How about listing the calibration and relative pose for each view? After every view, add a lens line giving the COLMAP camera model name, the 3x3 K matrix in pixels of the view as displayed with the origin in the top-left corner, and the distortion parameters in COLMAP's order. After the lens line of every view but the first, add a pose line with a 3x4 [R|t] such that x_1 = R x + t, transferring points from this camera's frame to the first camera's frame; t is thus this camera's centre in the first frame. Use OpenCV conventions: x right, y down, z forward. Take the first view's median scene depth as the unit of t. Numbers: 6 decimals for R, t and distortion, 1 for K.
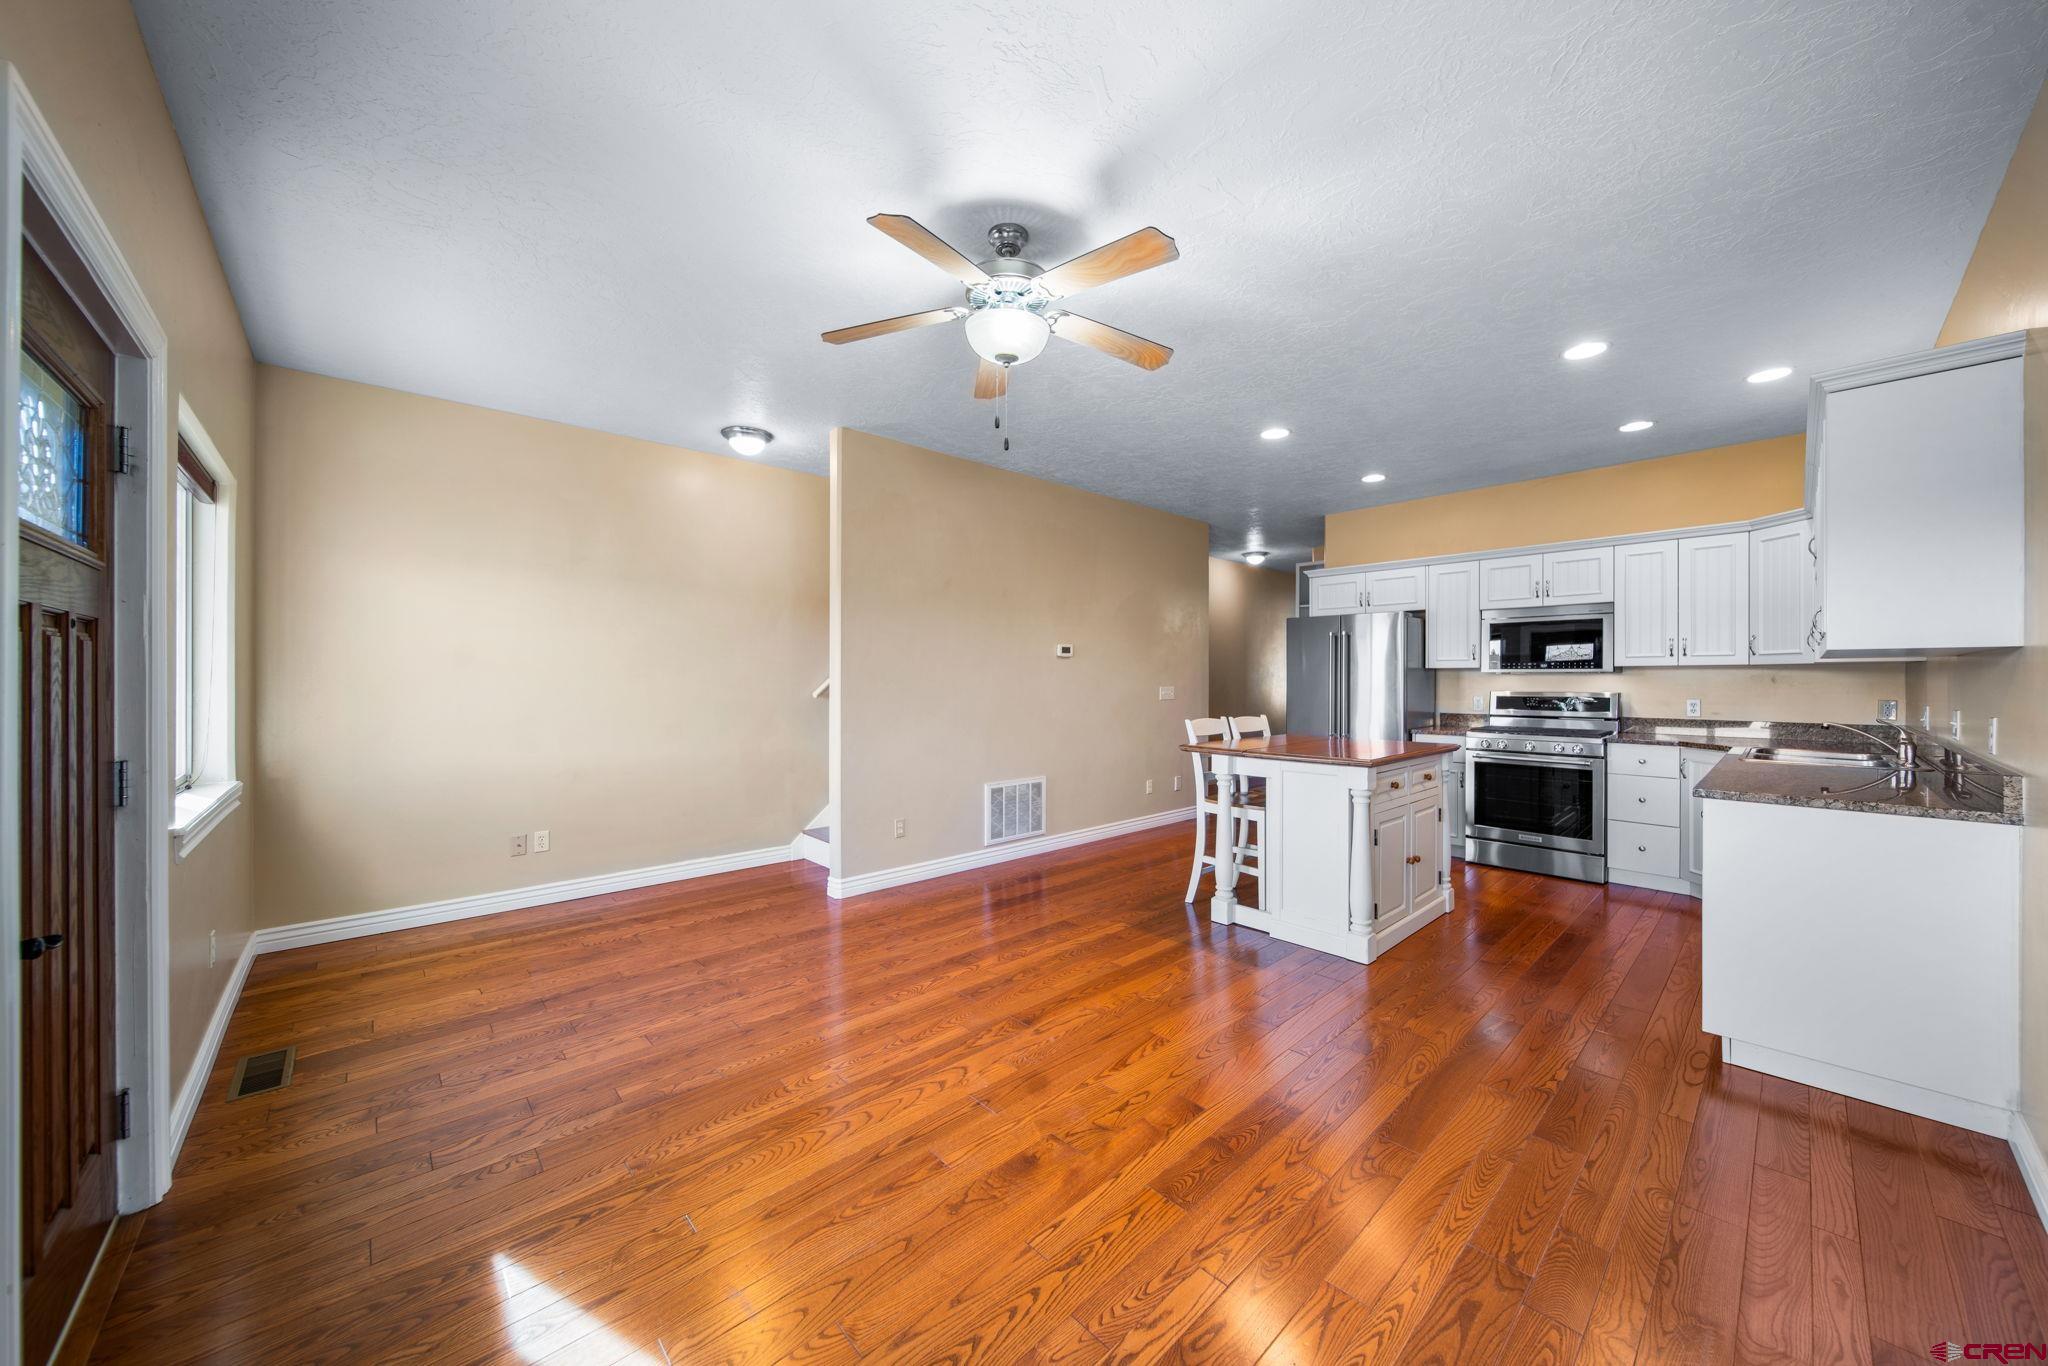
lens RADIAL K [[714.8, 0, 1025.4], [0, 714.8, 684.0], [0, 0, 1]] dist [0.000244, -0.000045]
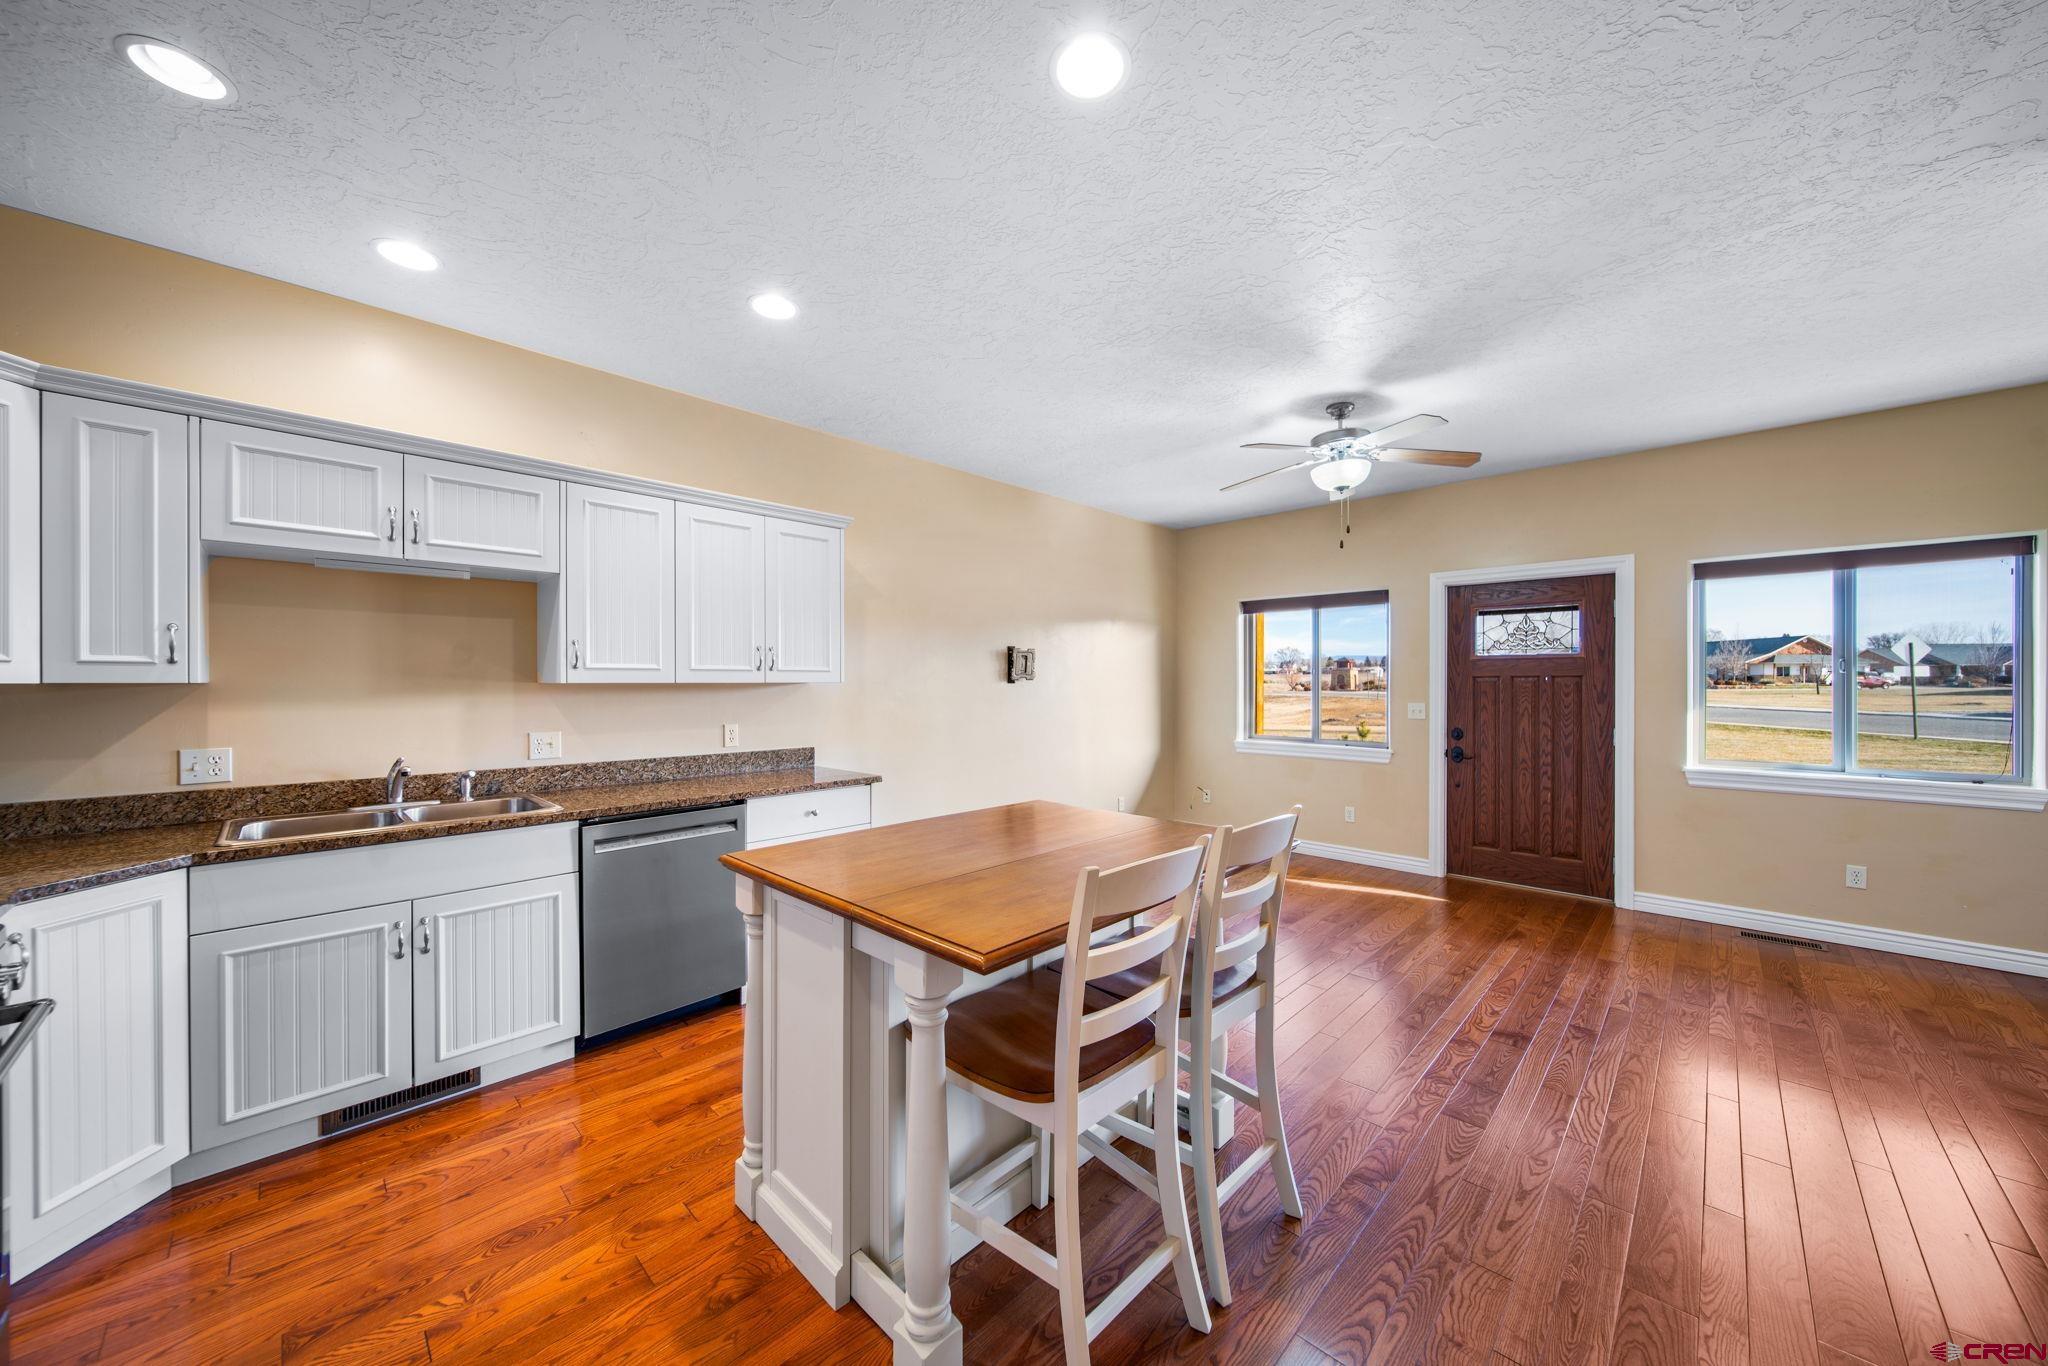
lens RADIAL K [[714.8, 0, 1025.4], [0, 714.8, 684.0], [0, 0, 1]] dist [0.000244, -0.000045]
pose [[-0.998440, -0.000263, -0.055839, 1.292004], [-0.000643, 0.999977, 0.006781, -0.091703], [0.055836, 0.006807, -0.998417, 4.383115]]
